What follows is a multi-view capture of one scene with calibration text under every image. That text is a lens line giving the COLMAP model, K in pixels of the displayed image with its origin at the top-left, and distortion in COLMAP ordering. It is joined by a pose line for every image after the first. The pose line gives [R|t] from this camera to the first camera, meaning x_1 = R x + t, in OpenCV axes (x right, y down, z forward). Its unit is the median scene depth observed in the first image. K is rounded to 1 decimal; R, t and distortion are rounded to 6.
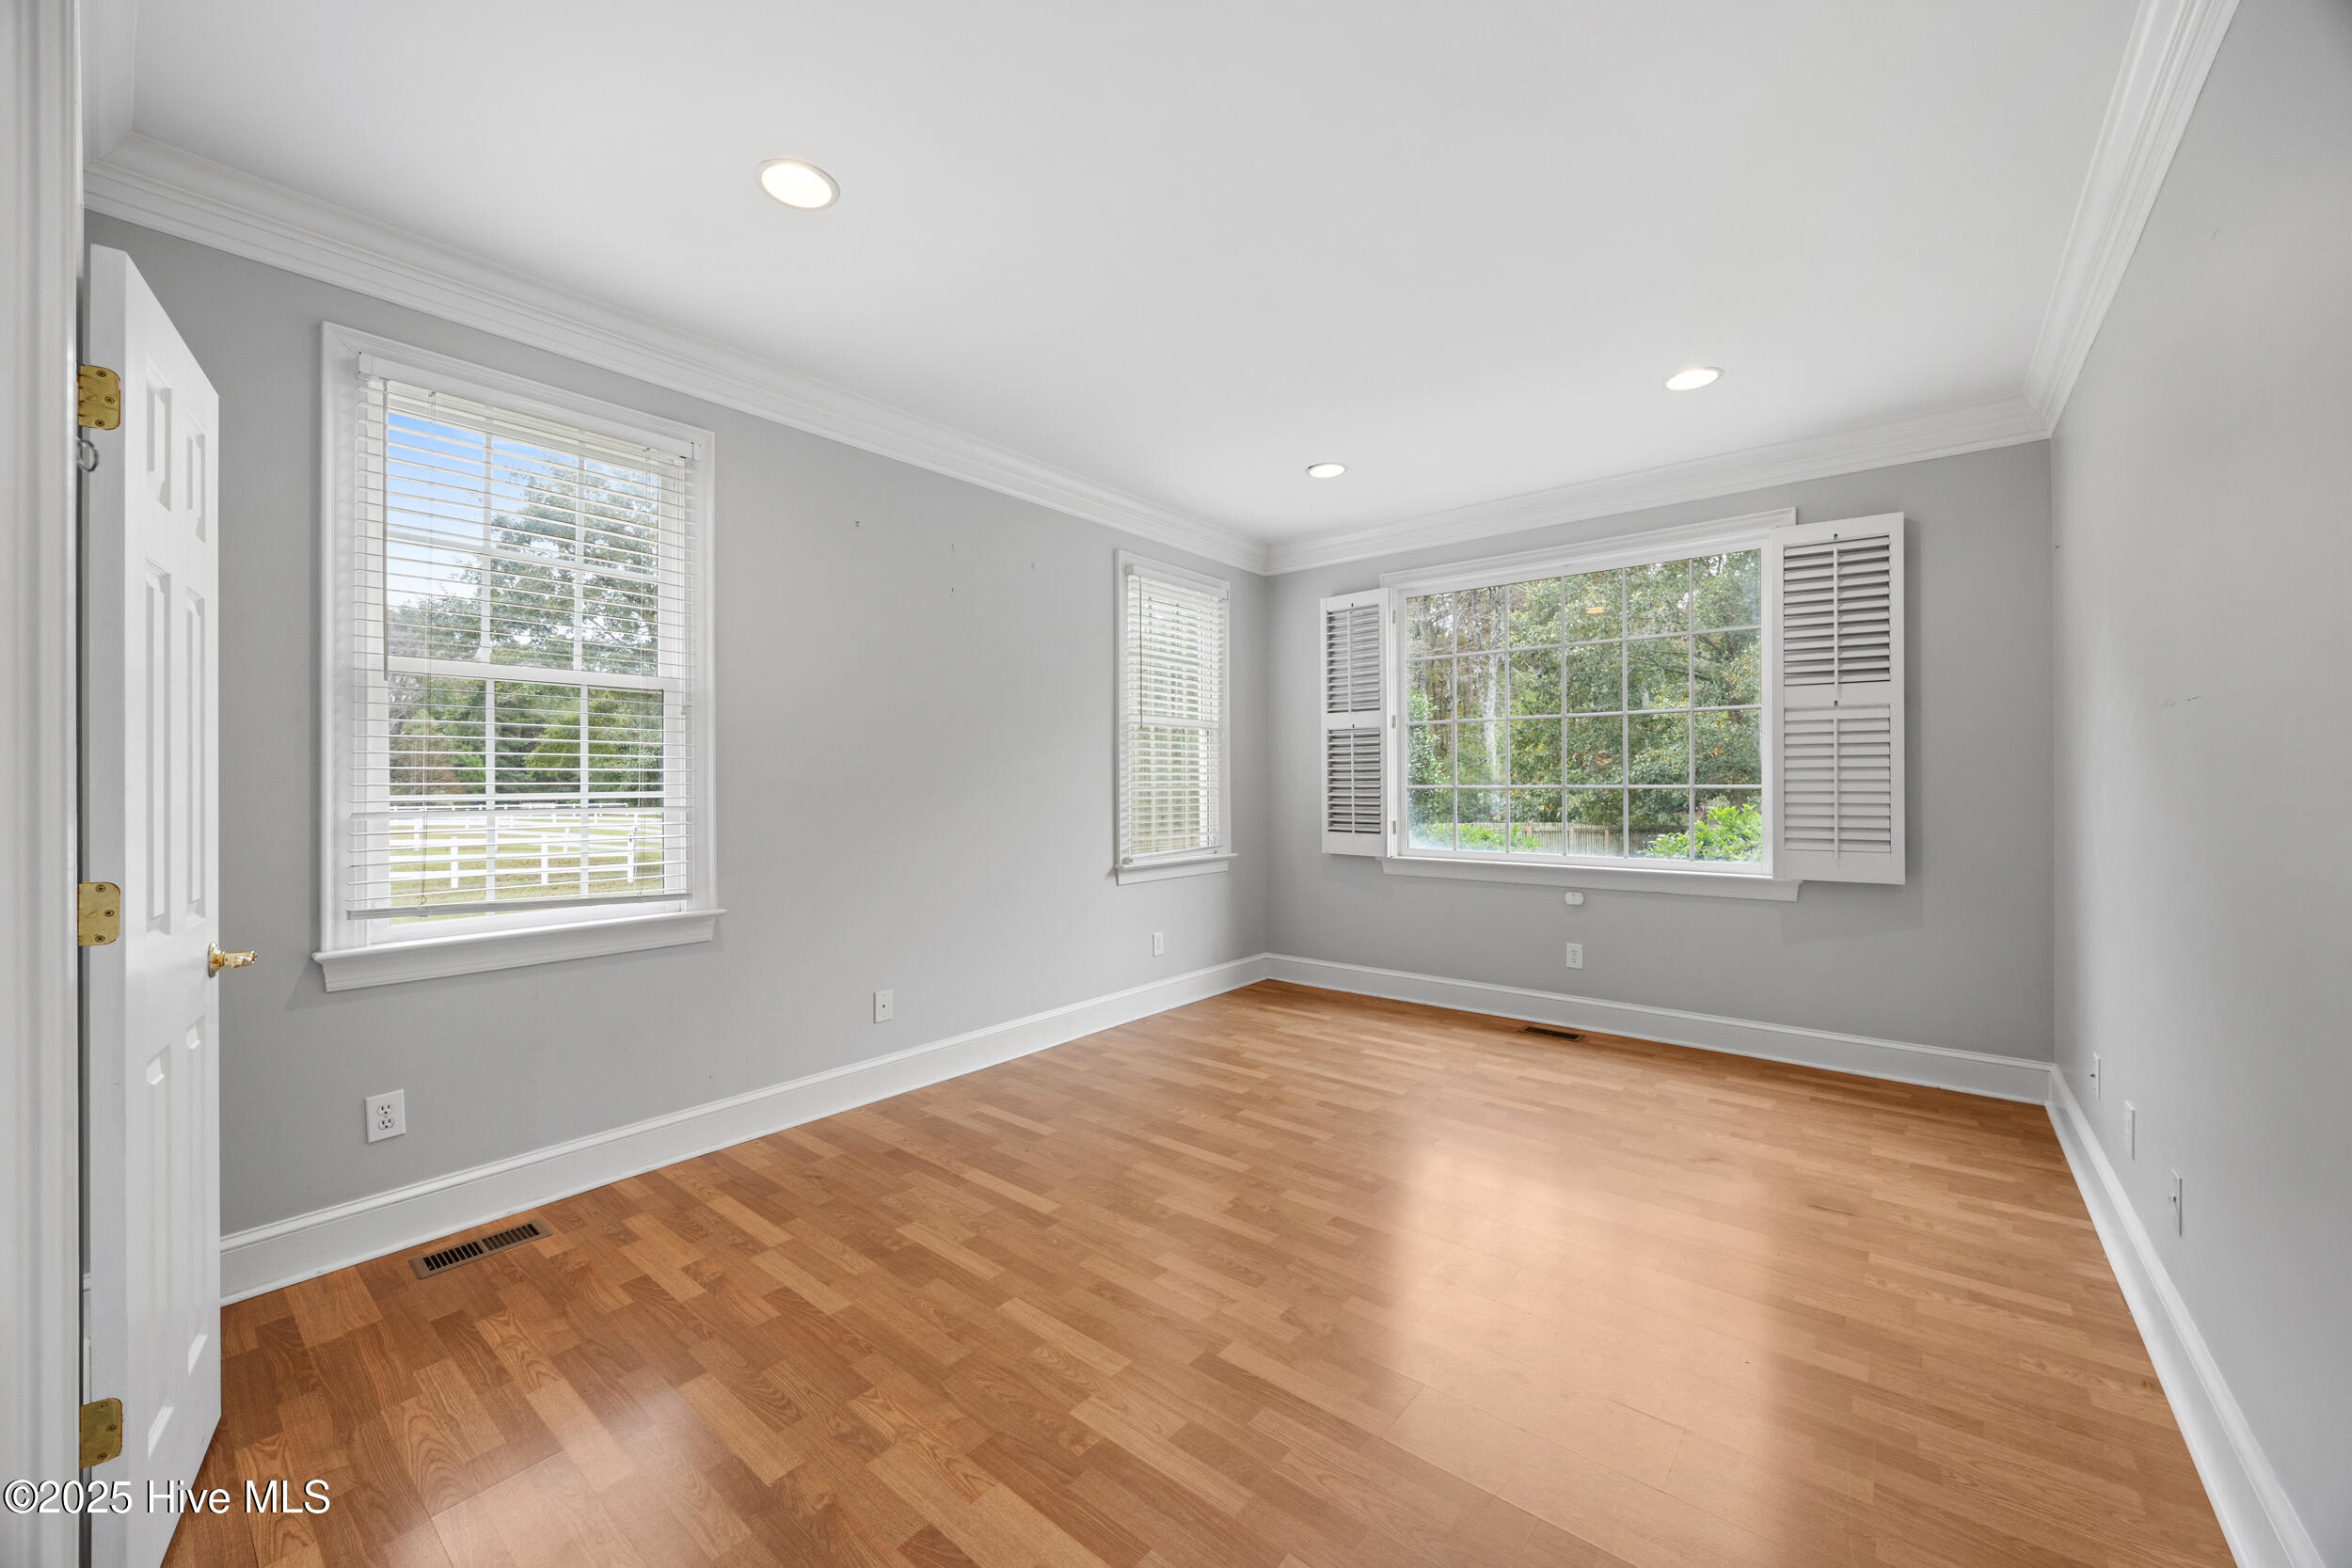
lens RADIAL K [[895.8, 0, 1170.8], [0, 895.8, 782.5], [0, 0, 1]] dist [-0.000468, 0.000059]
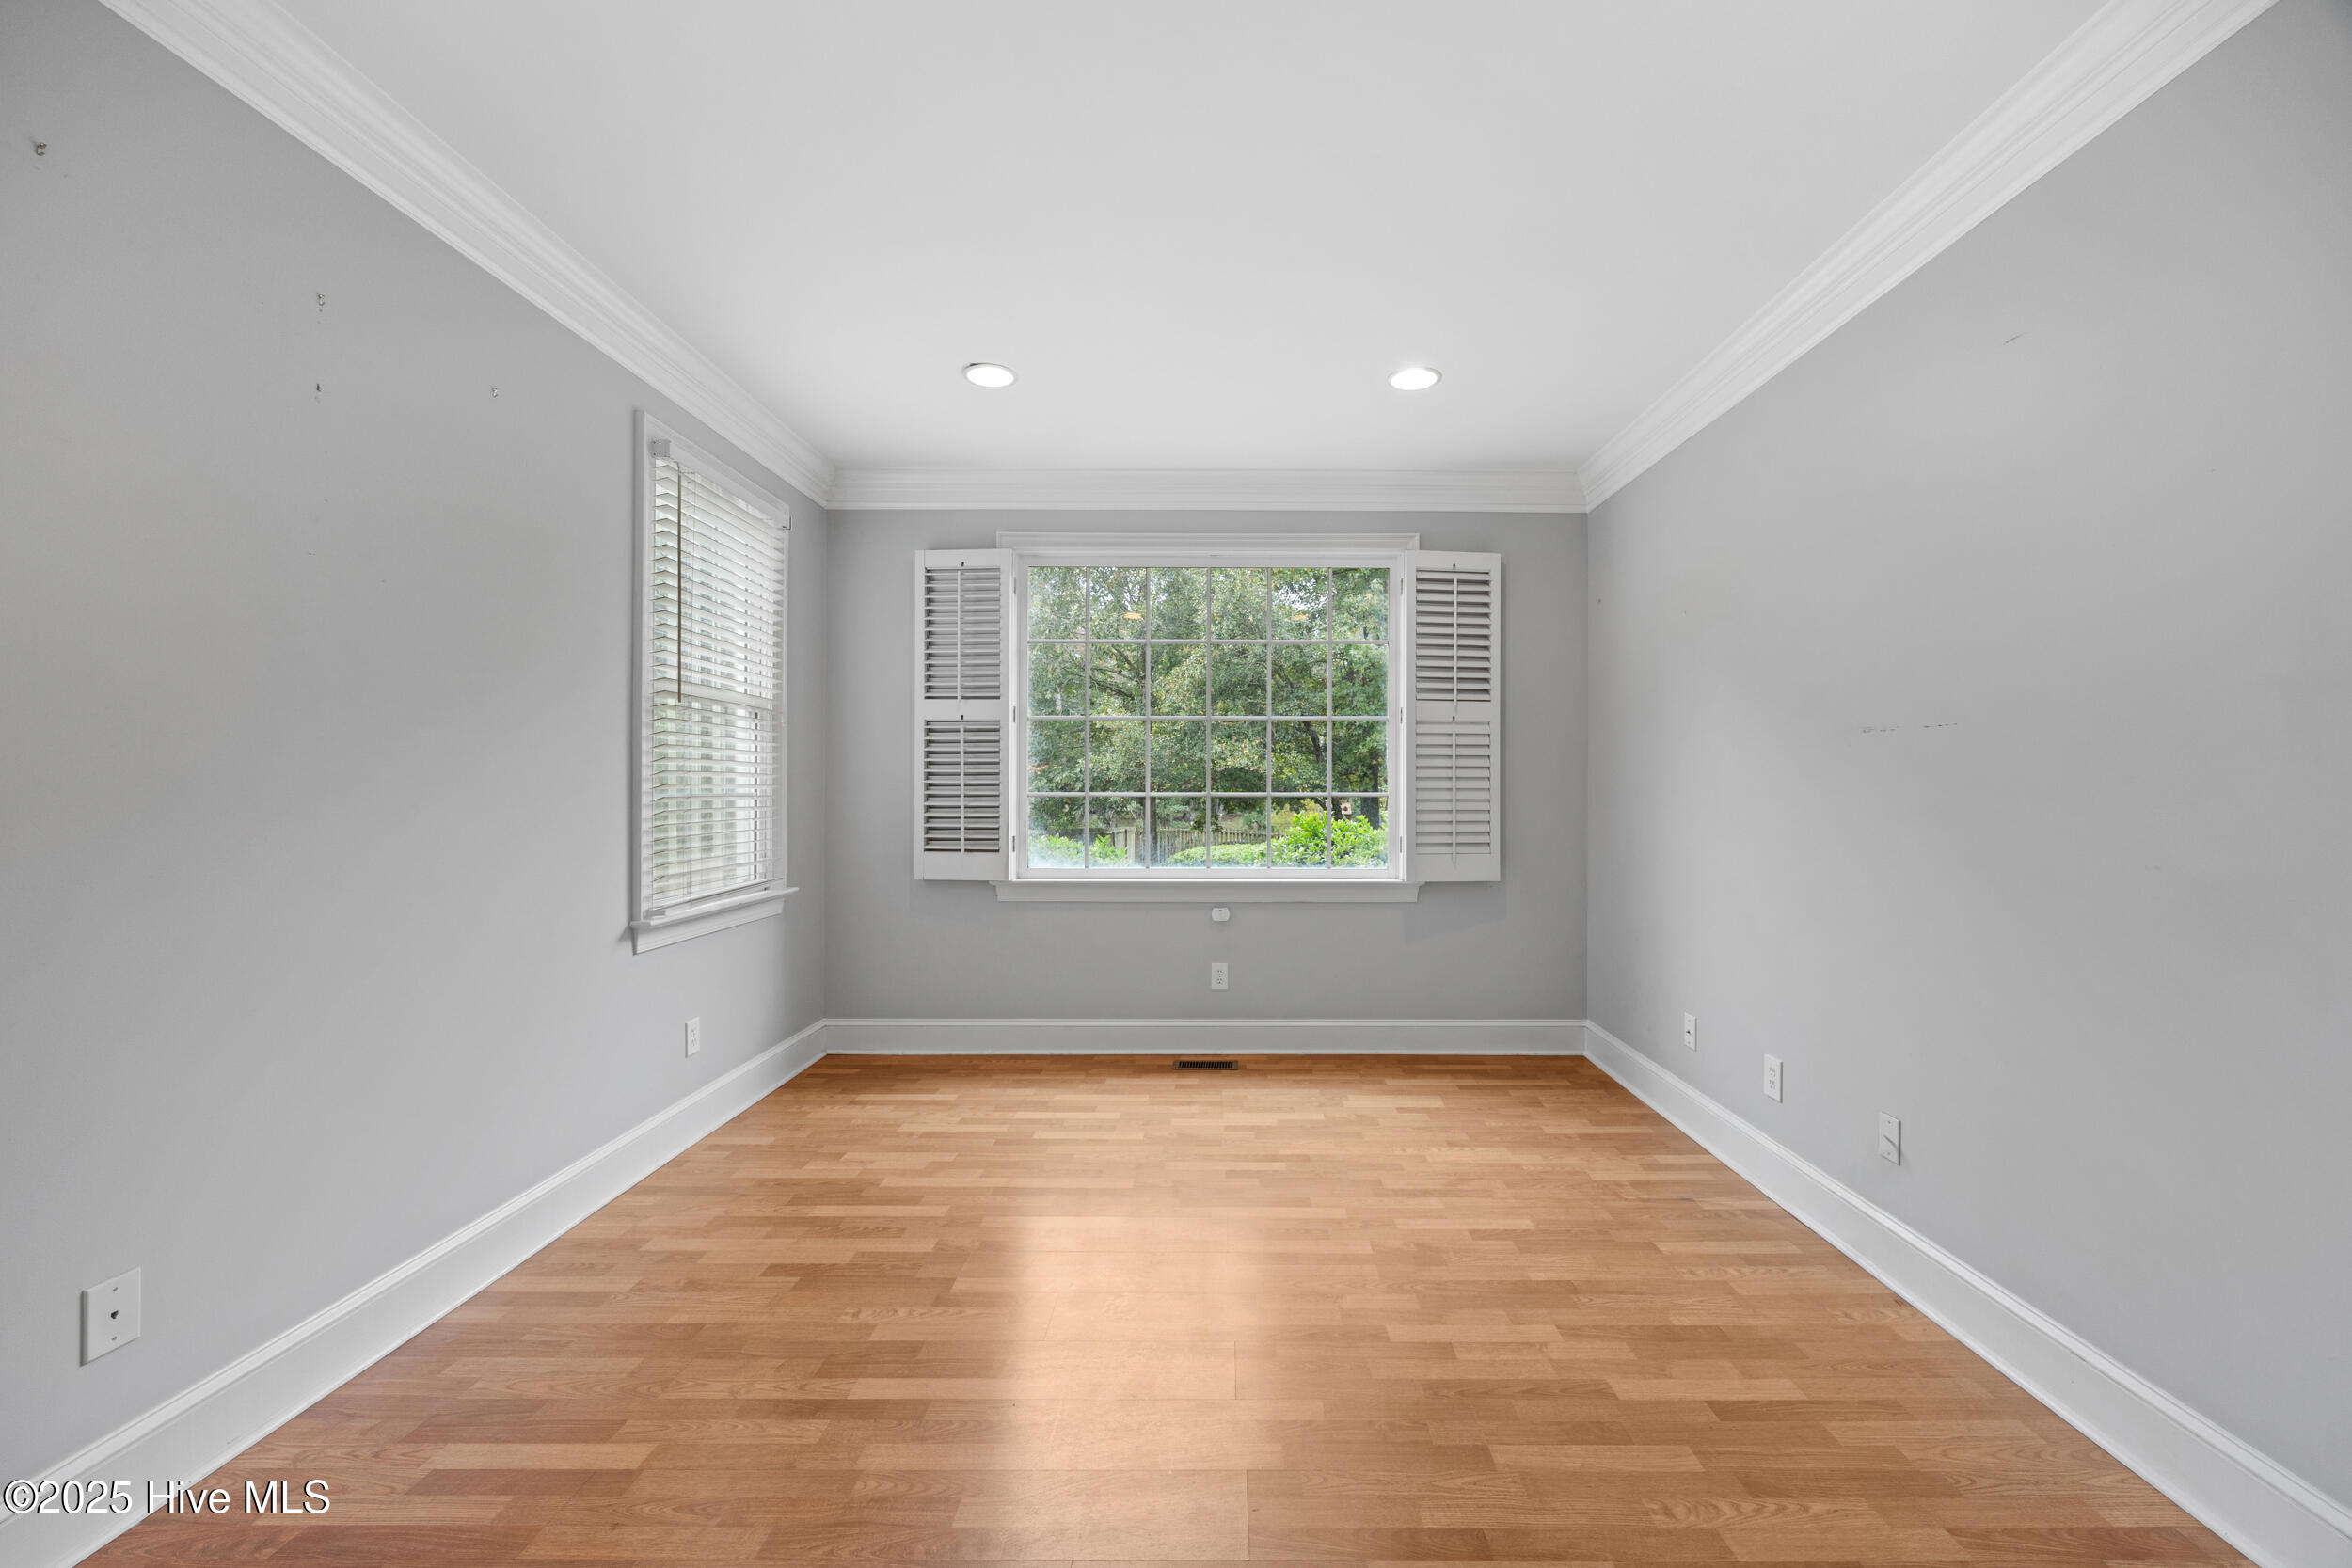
lens RADIAL K [[895.8, 0, 1170.8], [0, 895.8, 782.5], [0, 0, 1]] dist [-0.000468, 0.000059]
pose [[0.768799, 0.007865, 0.639443, -0.184535], [-0.004971, 0.999968, -0.006323, -0.001421], [-0.639472, 0.001683, 0.768813, 0.314552]]
